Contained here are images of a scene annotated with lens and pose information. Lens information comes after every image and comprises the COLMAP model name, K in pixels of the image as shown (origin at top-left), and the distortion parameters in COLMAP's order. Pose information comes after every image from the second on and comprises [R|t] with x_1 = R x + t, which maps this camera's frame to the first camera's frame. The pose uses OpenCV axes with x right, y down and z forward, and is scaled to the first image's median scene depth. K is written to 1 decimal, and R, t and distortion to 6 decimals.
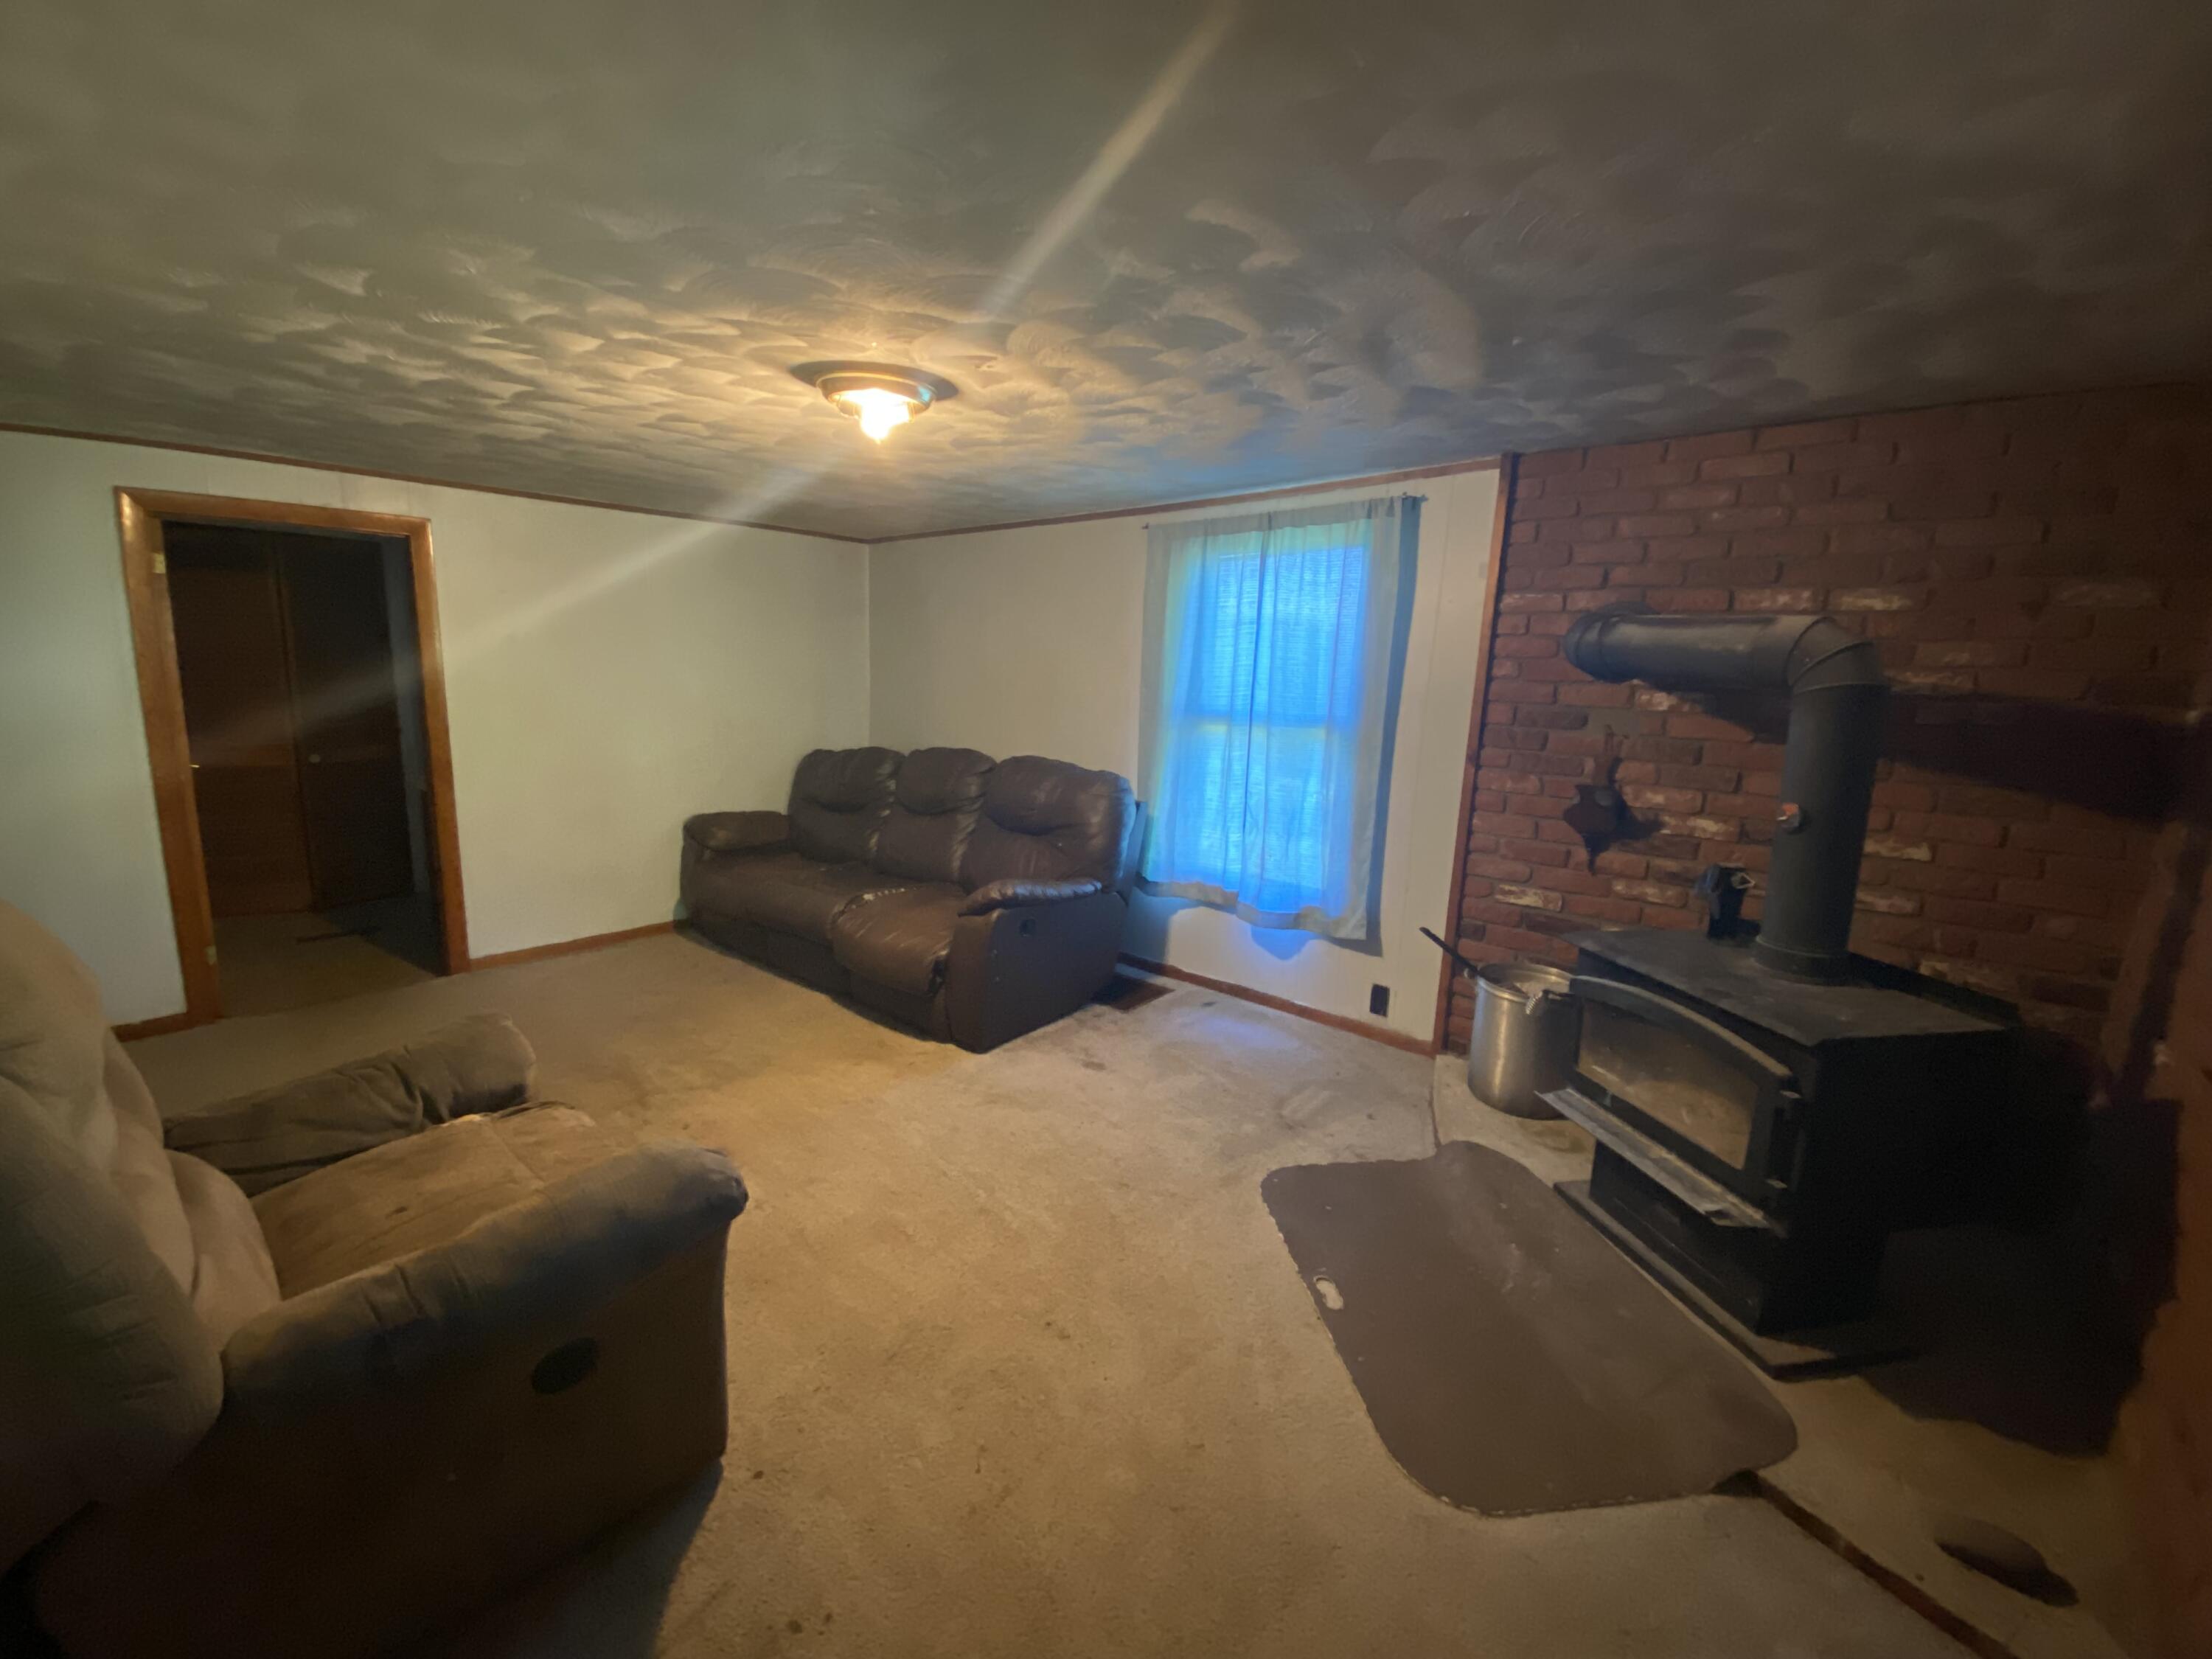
lens RADIAL K [[904.7, 0, 1106.0], [0, 904.7, 829.5], [0, 0, 1]] dist [0.063342, -0.038854]
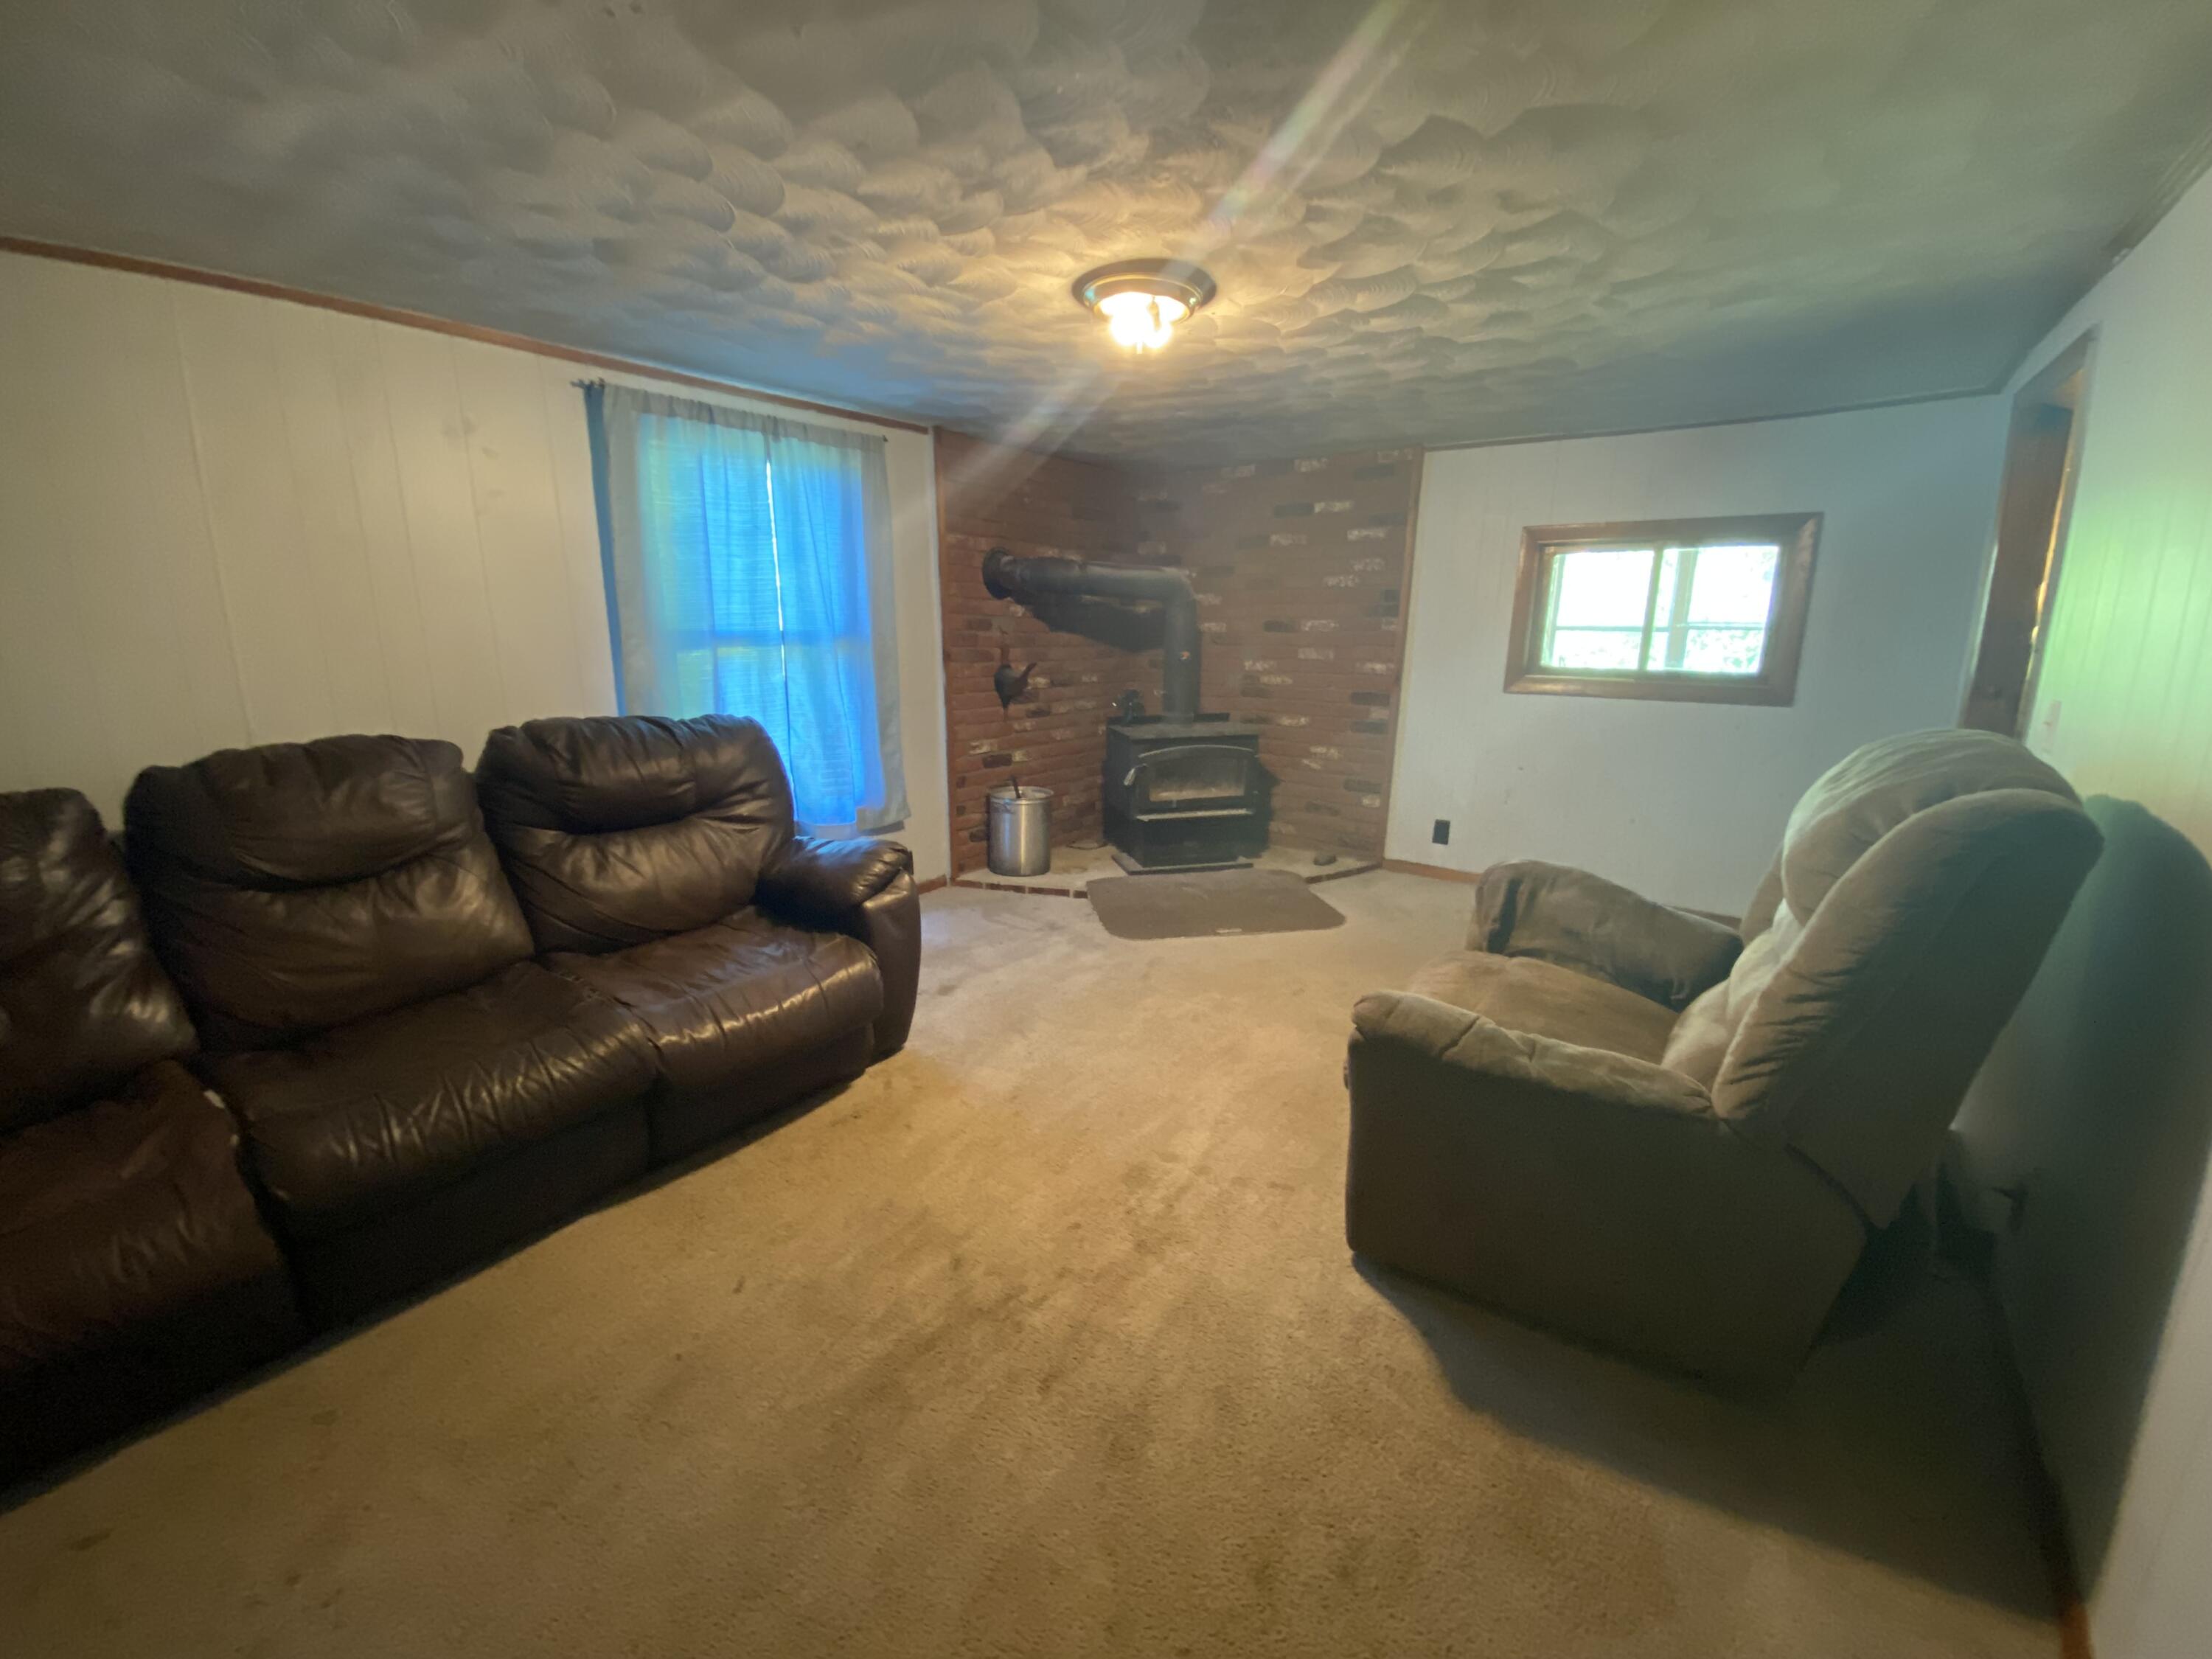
lens RADIAL K [[887.7, 0, 1106.0], [0, 887.7, 829.5], [0, 0, 1]] dist [0.094020, -0.050477]
pose [[-0.058043, -0.263780, 0.962835, -1.145853], [0.166595, 0.948378, 0.269862, -0.182558], [-0.984316, 0.176067, -0.011103, 0.984022]]
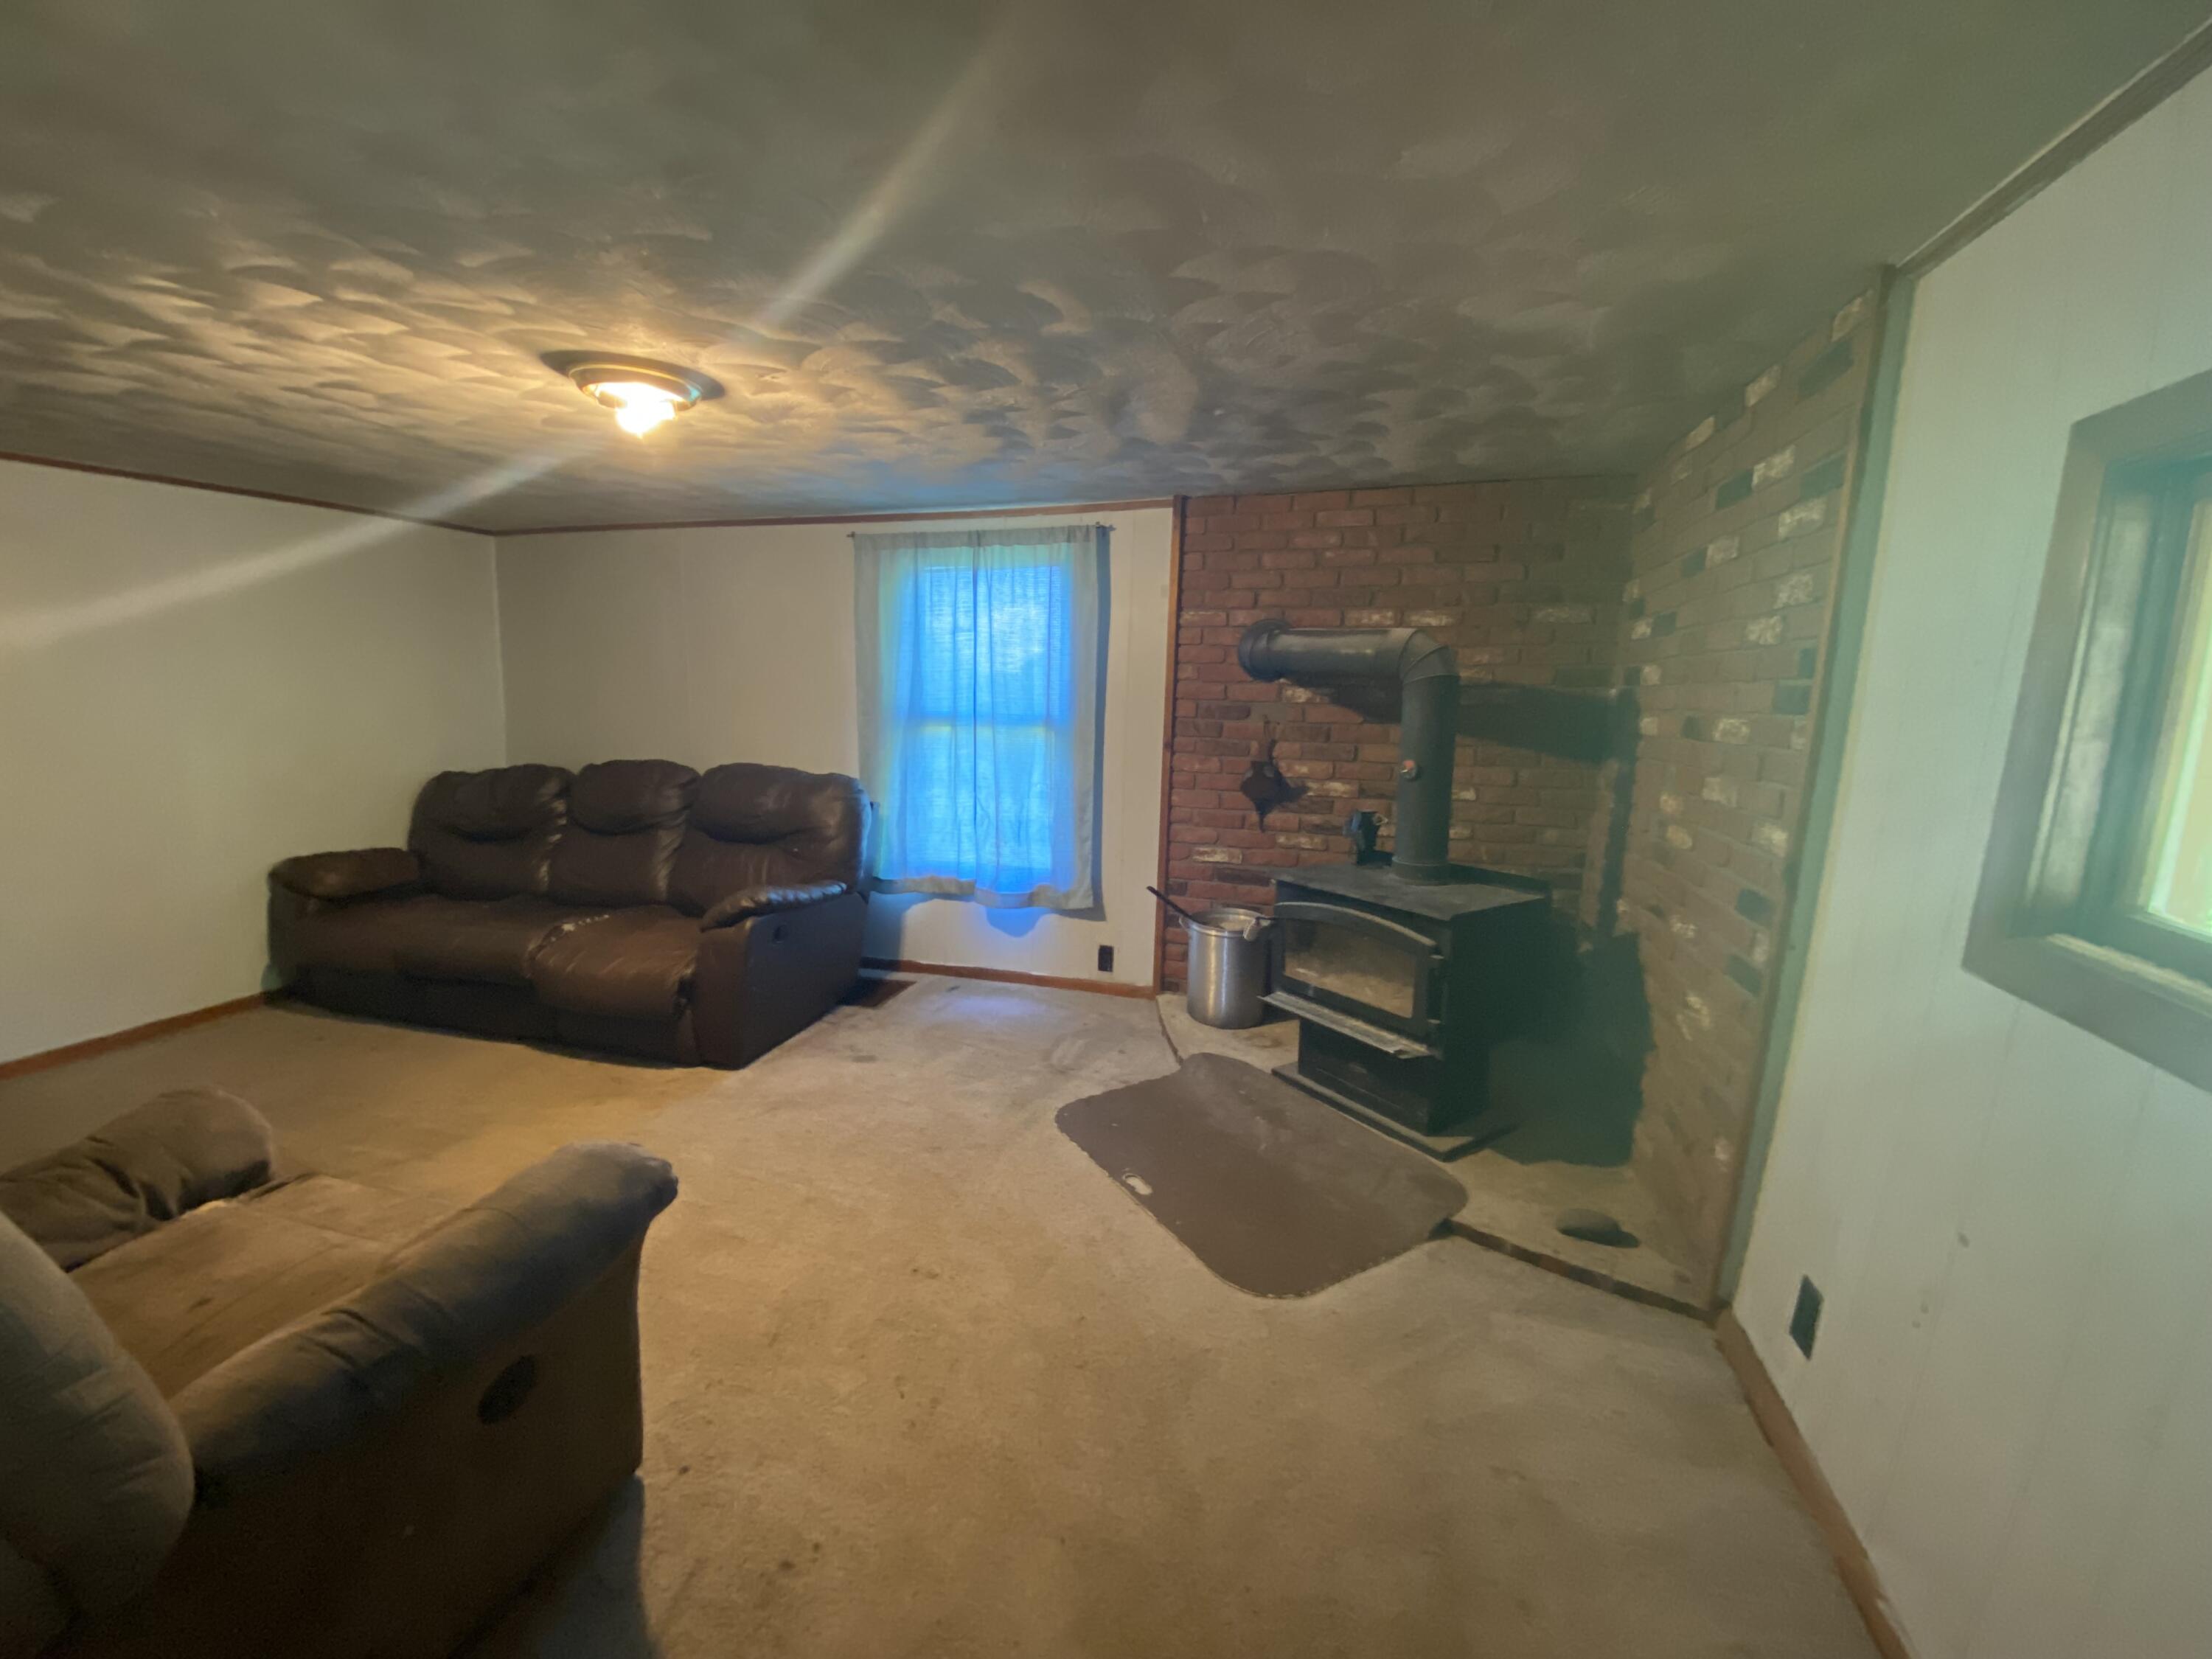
lens RADIAL K [[887.7, 0, 1106.0], [0, 887.7, 829.5], [0, 0, 1]] dist [0.094020, -0.050477]
pose [[0.919350, -0.077551, 0.385721, -0.165414], [0.081589, 0.996649, 0.005917, 0.022844], [-0.384887, 0.026031, 0.922596, -0.064214]]
